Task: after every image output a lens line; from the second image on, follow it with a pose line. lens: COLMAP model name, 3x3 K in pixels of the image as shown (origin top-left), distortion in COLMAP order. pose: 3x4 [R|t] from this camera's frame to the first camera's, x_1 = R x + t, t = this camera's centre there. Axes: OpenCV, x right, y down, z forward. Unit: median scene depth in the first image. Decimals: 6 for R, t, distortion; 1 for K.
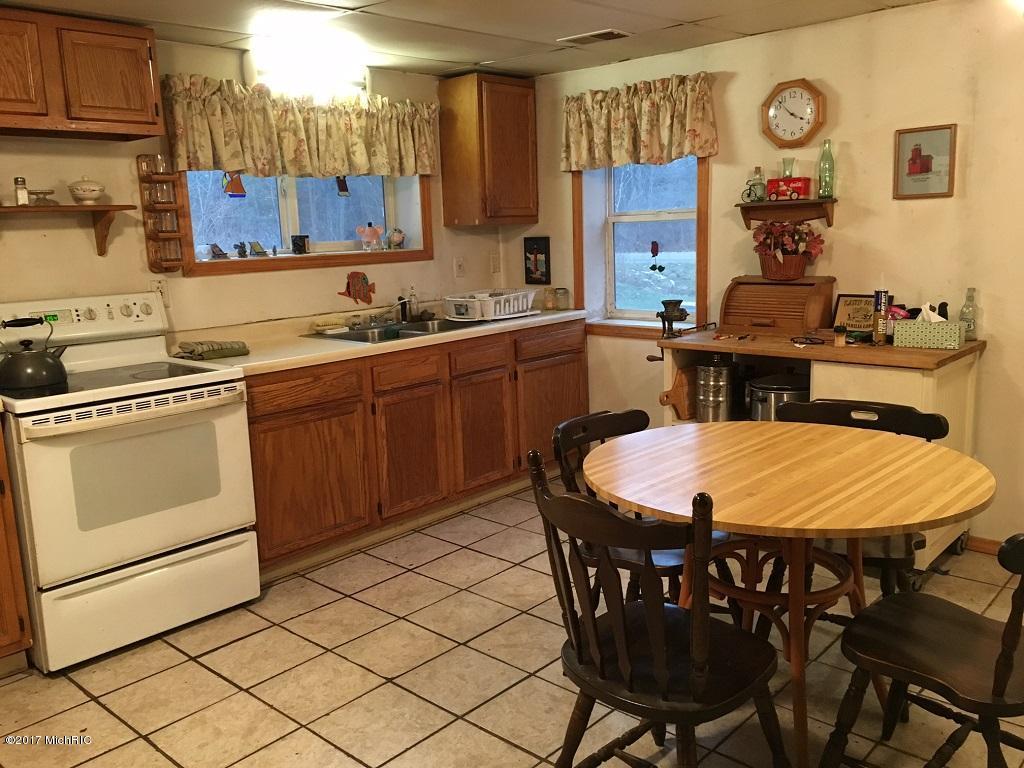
lens RADIAL K [[860.9, 0, 508.9], [0, 860.9, 380.9], [0, 0, 1]] dist [0.077052, -0.098938]
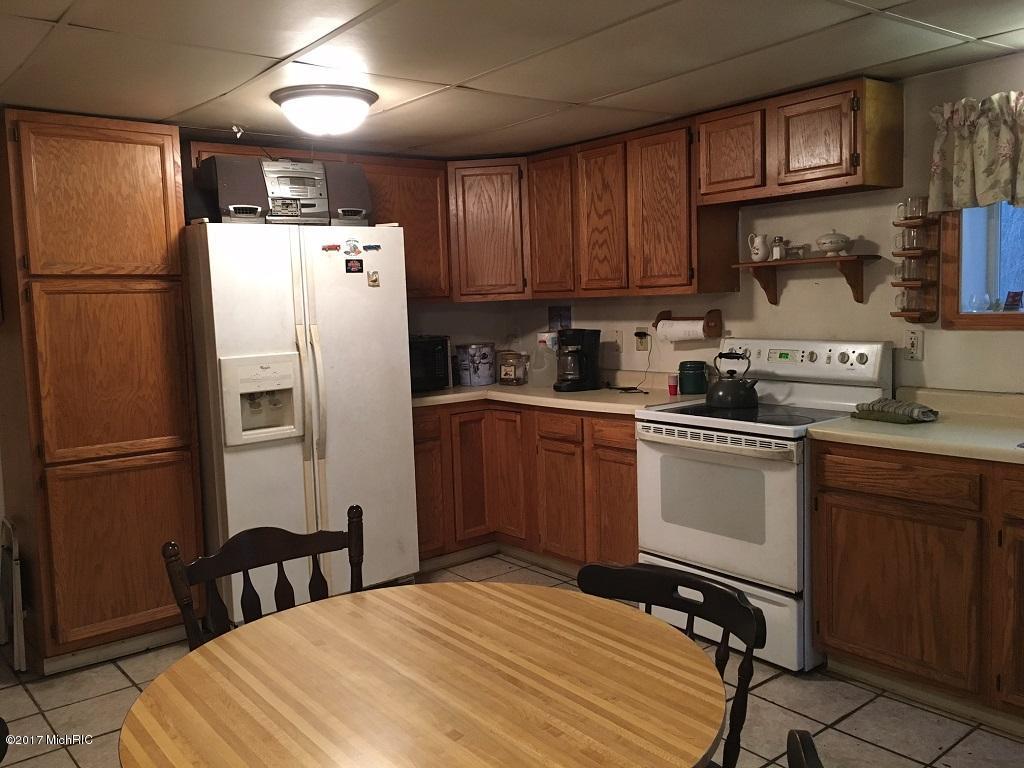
lens RADIAL K [[860.9, 0, 508.9], [0, 860.9, 380.9], [0, 0, 1]] dist [0.077052, -0.098938]
pose [[-0.144070, 0.140051, -0.979607, 0.646433], [-0.133721, 0.978099, 0.159502, -0.170793], [0.980491, 0.153974, -0.122186, 0.773596]]
